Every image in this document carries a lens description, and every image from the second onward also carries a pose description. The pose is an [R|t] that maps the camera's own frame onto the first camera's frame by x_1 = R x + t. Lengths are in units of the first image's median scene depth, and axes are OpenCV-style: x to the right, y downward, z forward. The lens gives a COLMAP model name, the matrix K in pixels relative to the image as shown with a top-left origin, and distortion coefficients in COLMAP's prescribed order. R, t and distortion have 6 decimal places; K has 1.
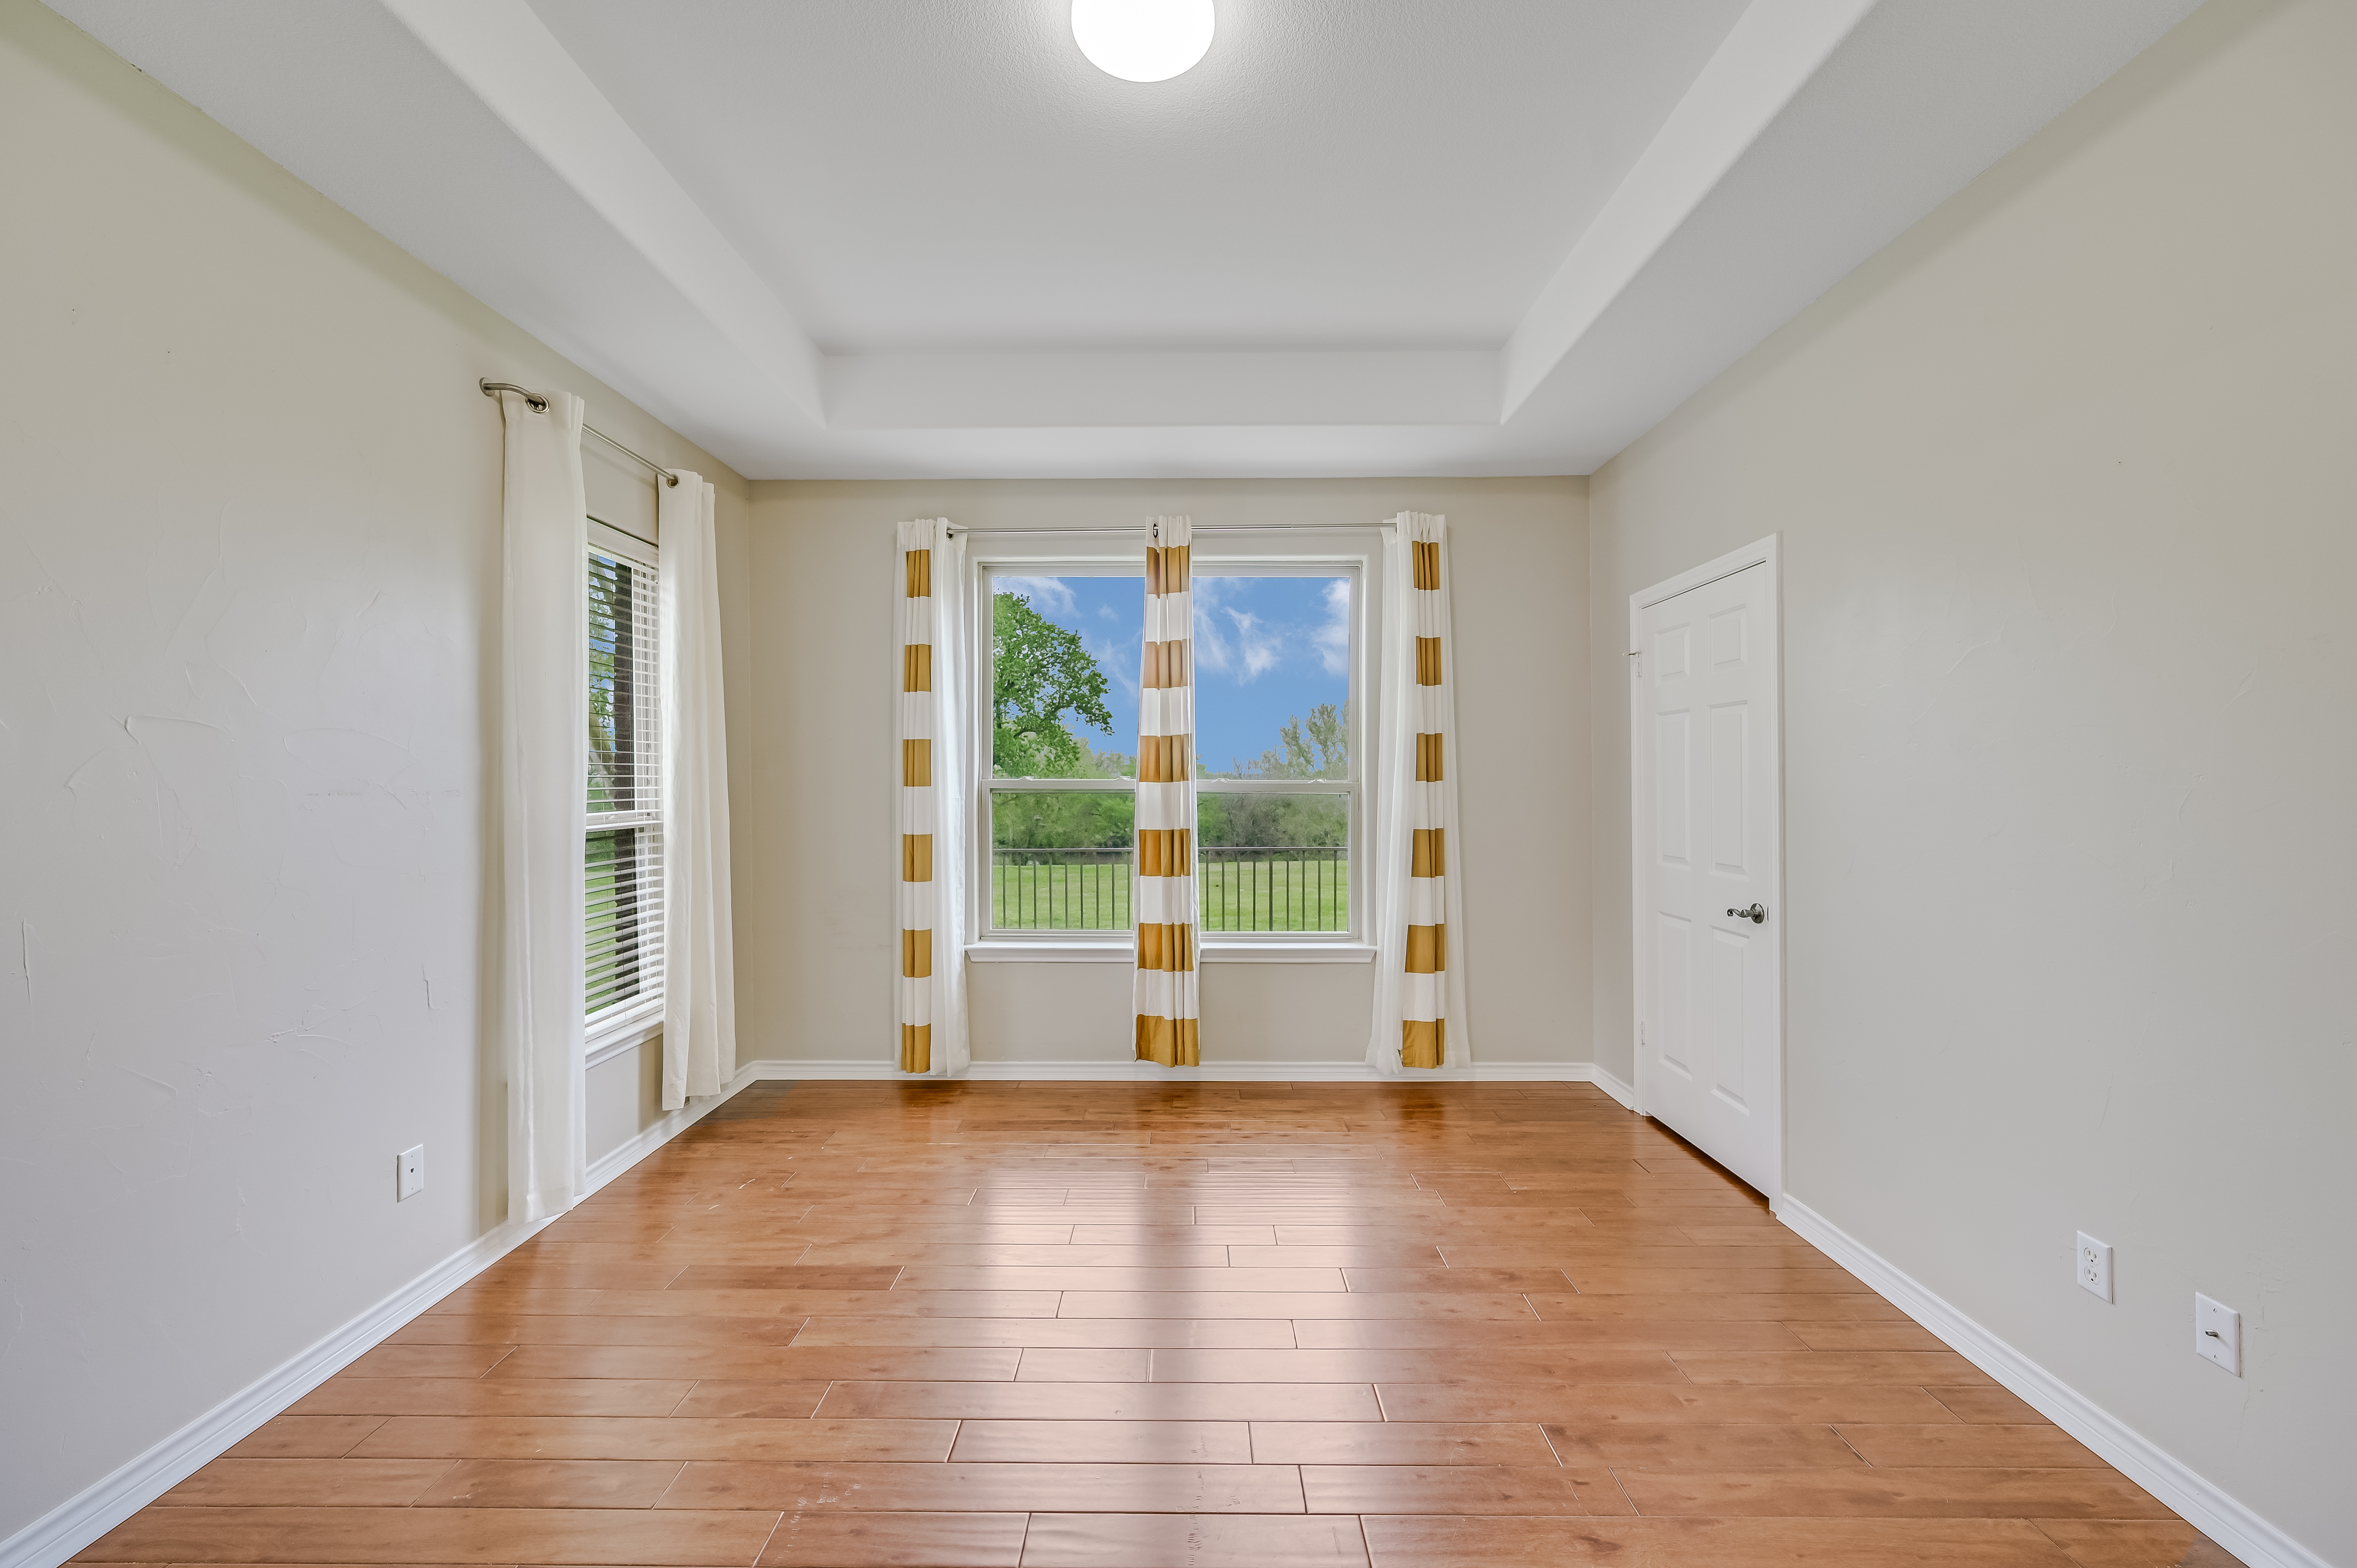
lens RADIAL K [[935.4, 0, 1178.5], [0, 935.4, 784.0], [0, 0, 1]] dist [-0.000838, 0.000106]
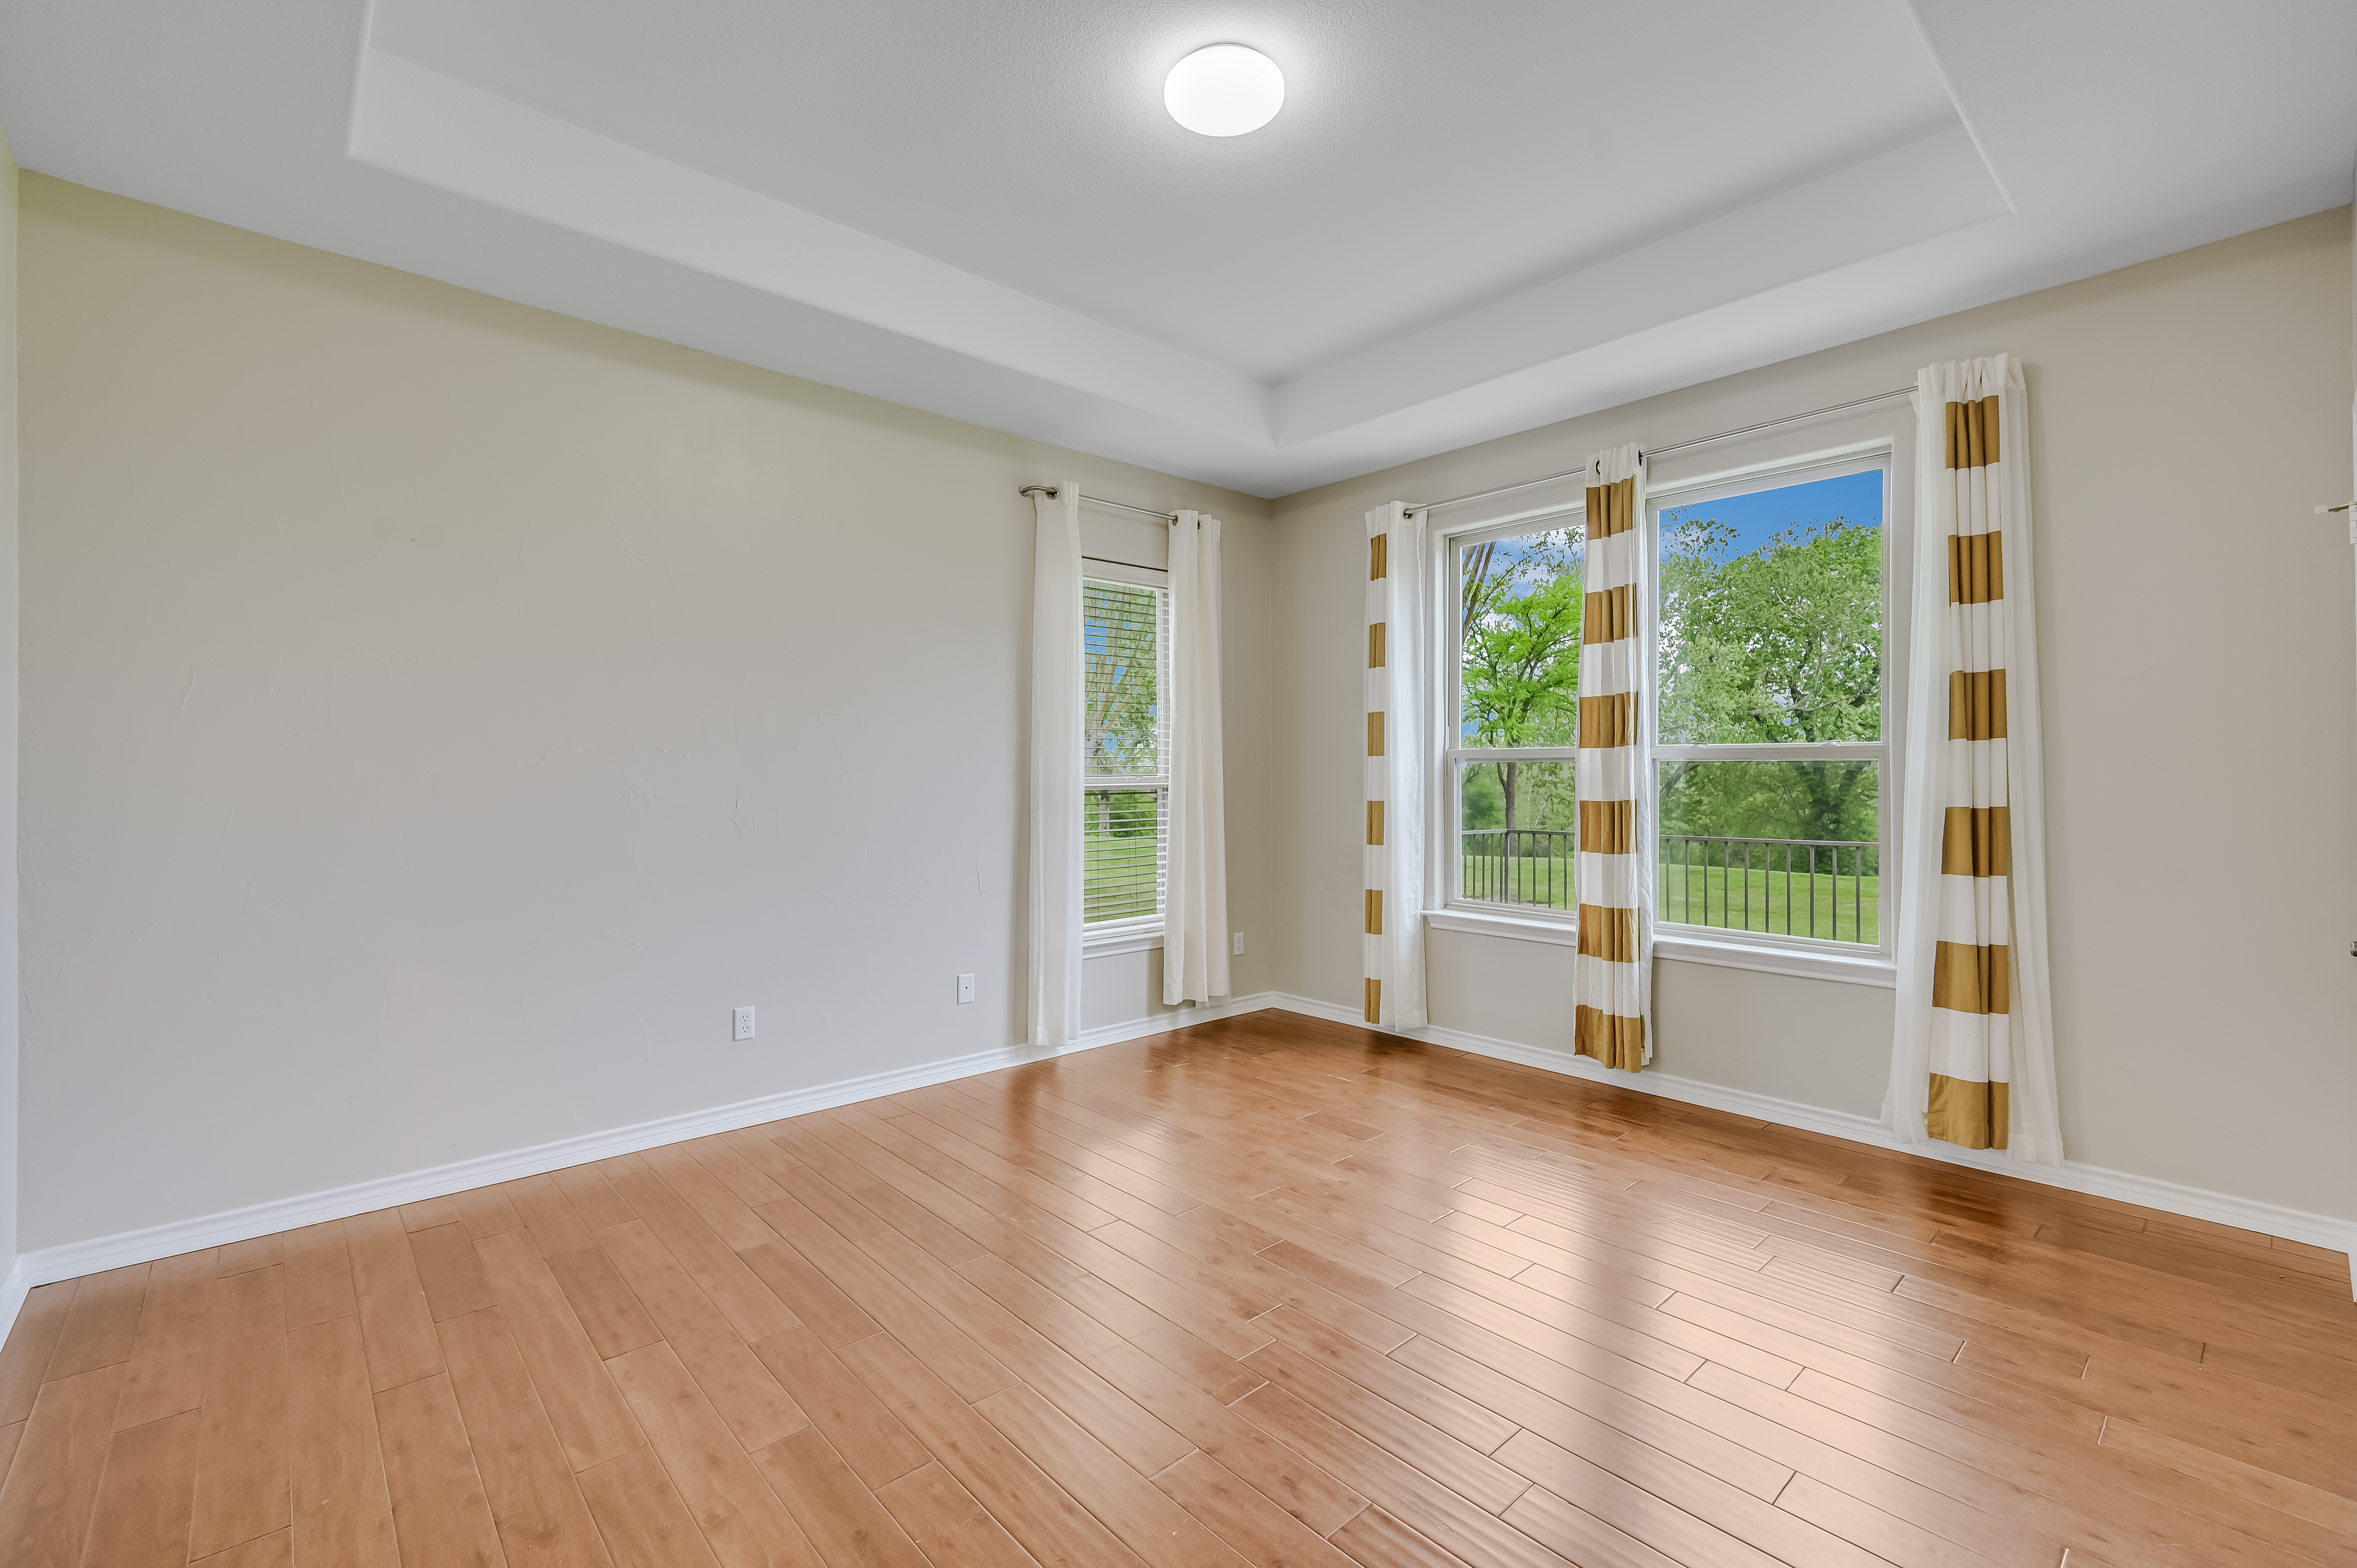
lens RADIAL K [[1037.0, 0, 1185.3], [0, 1037.0, 778.4], [0, 0, 1]] dist [-0.001597, 0.000358]
pose [[0.671682, 0.002866, -0.740834, 0.449097], [-0.001008, 0.999995, 0.002955, 0.024456], [0.740839, -0.001238, 0.671682, 0.039842]]
